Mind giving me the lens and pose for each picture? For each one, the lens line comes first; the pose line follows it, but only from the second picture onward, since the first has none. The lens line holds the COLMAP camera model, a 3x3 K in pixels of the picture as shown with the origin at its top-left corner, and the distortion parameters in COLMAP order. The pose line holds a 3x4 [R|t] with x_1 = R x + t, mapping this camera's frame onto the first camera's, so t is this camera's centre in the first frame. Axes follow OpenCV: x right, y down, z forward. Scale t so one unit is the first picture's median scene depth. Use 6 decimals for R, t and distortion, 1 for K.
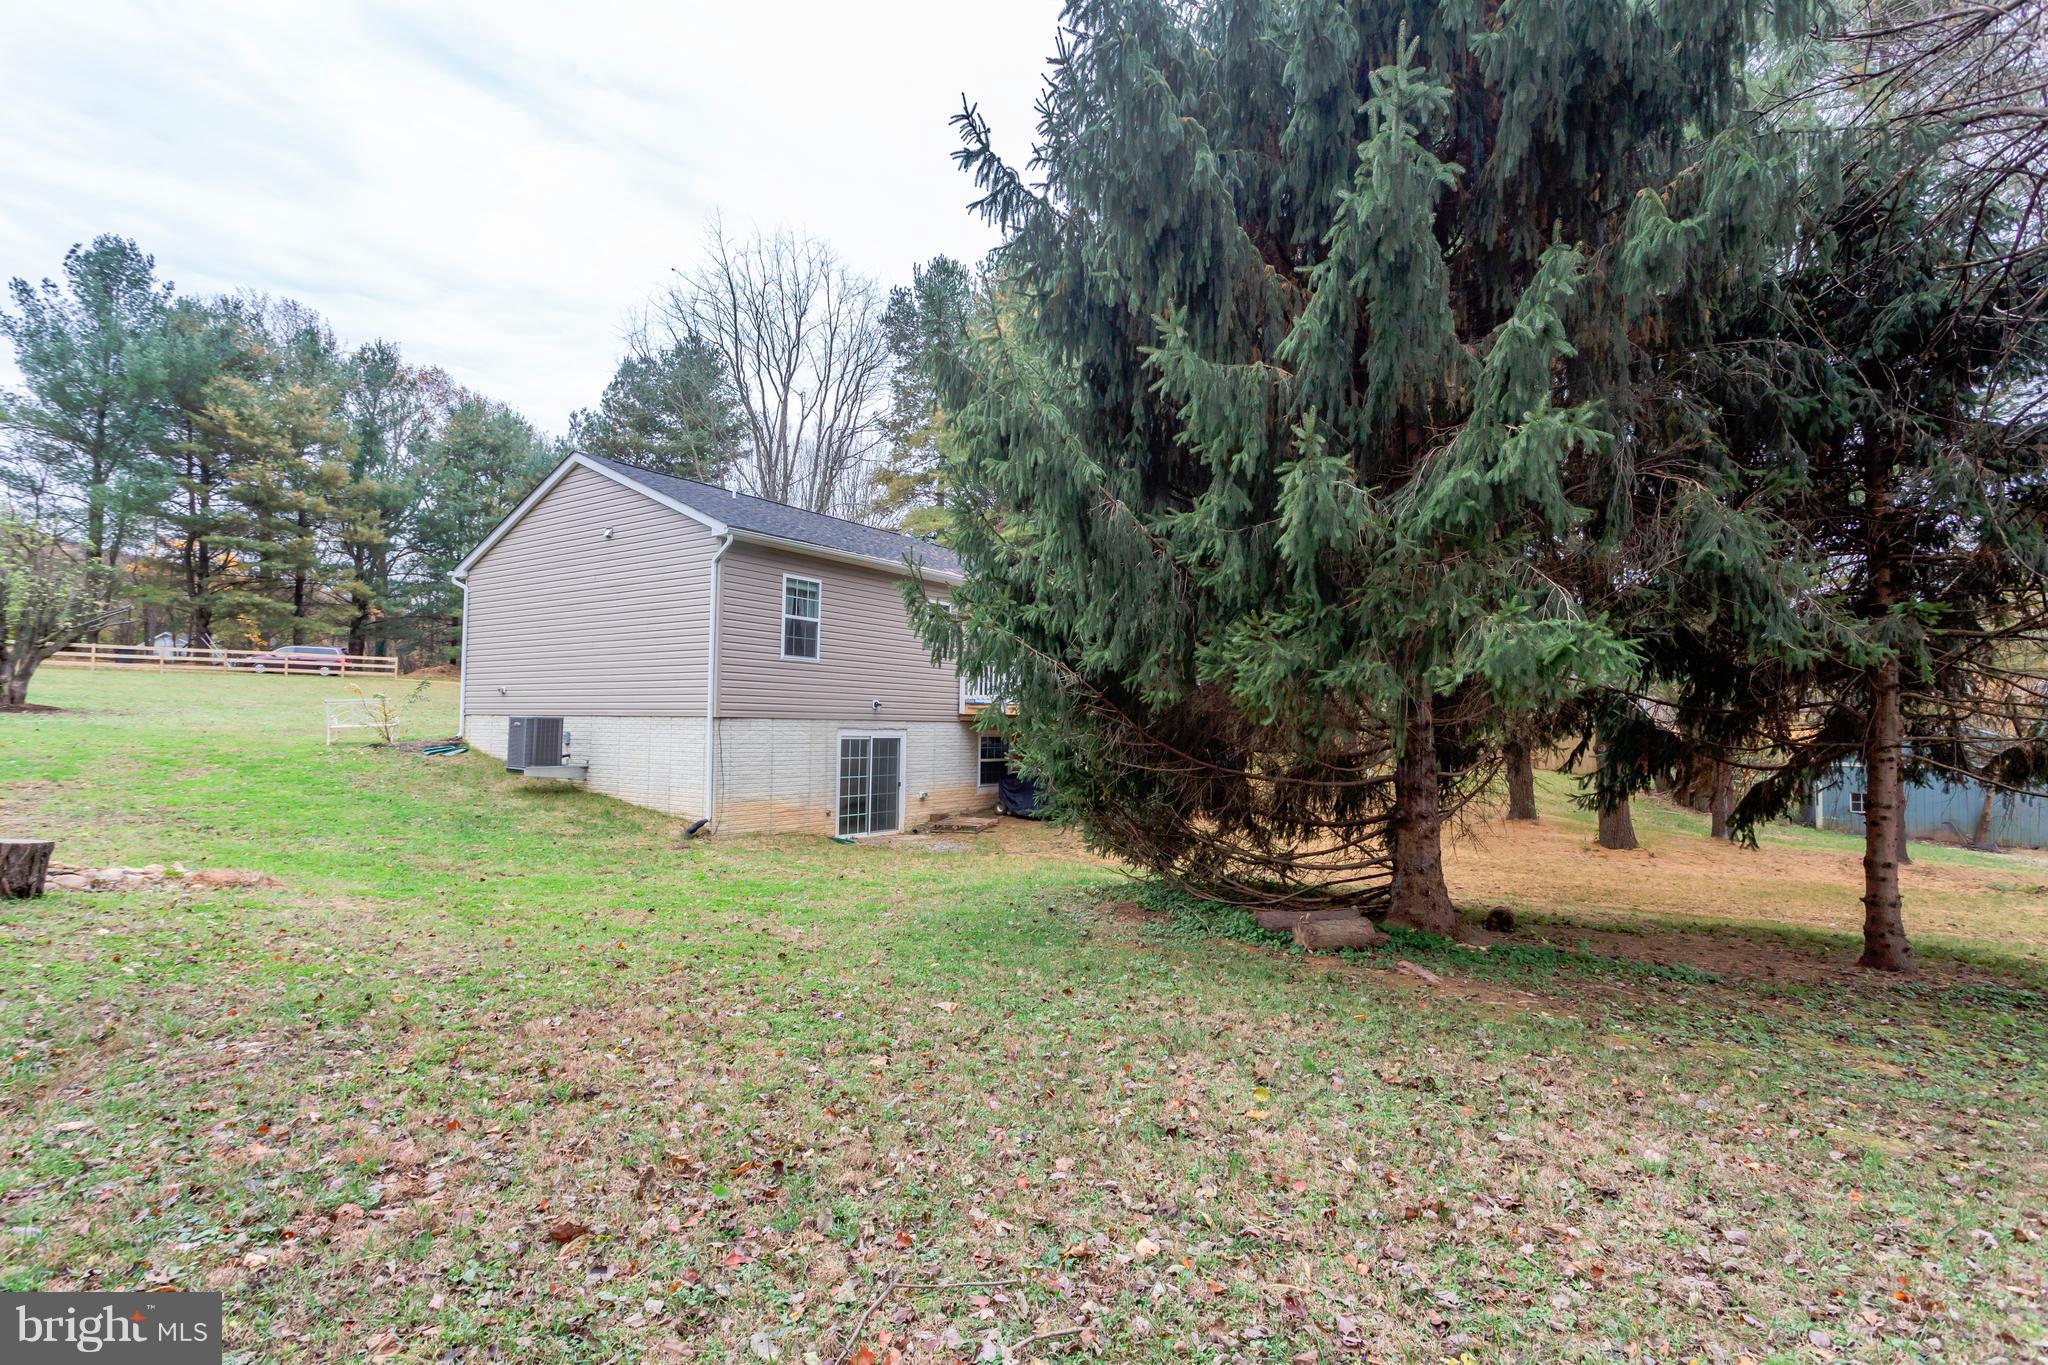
lens RADIAL K [[994.0, 0, 1019.2], [0, 994.0, 680.5], [0, 0, 1]] dist [-0.000819, -0.001194]
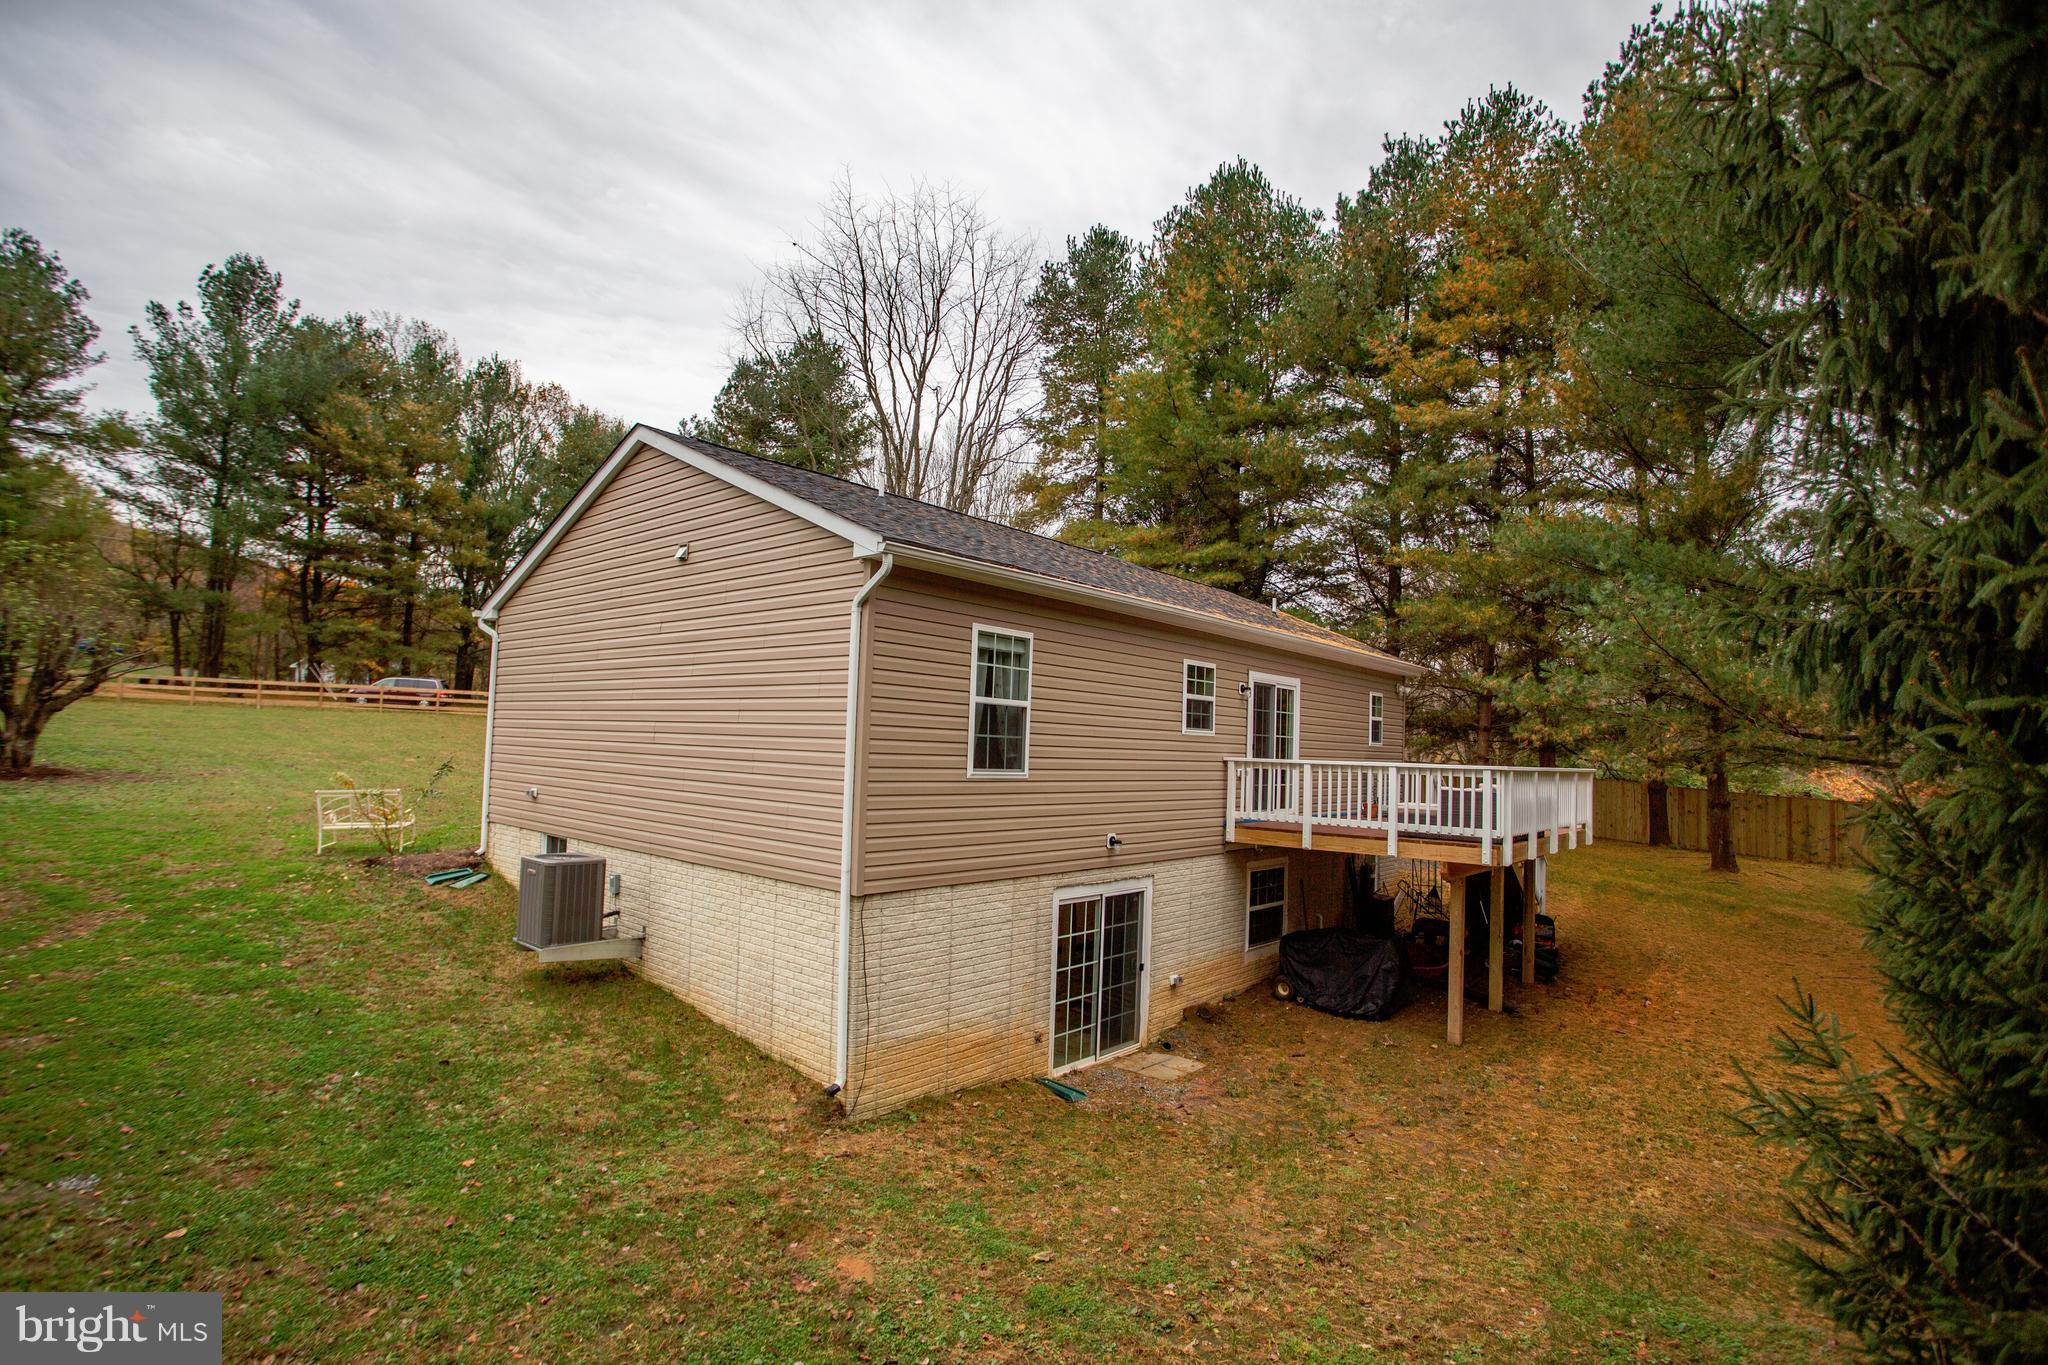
lens RADIAL K [[1003.7, 0, 1001.0], [0, 1003.7, 680.8], [0, 0, 1]] dist [-0.075963, 0.028991]
pose [[0.992565, 0.012012, -0.121125, -0.056502], [-0.014277, 0.999739, -0.017852, -0.024179], [0.120879, 0.019449, 0.992477, 0.162954]]
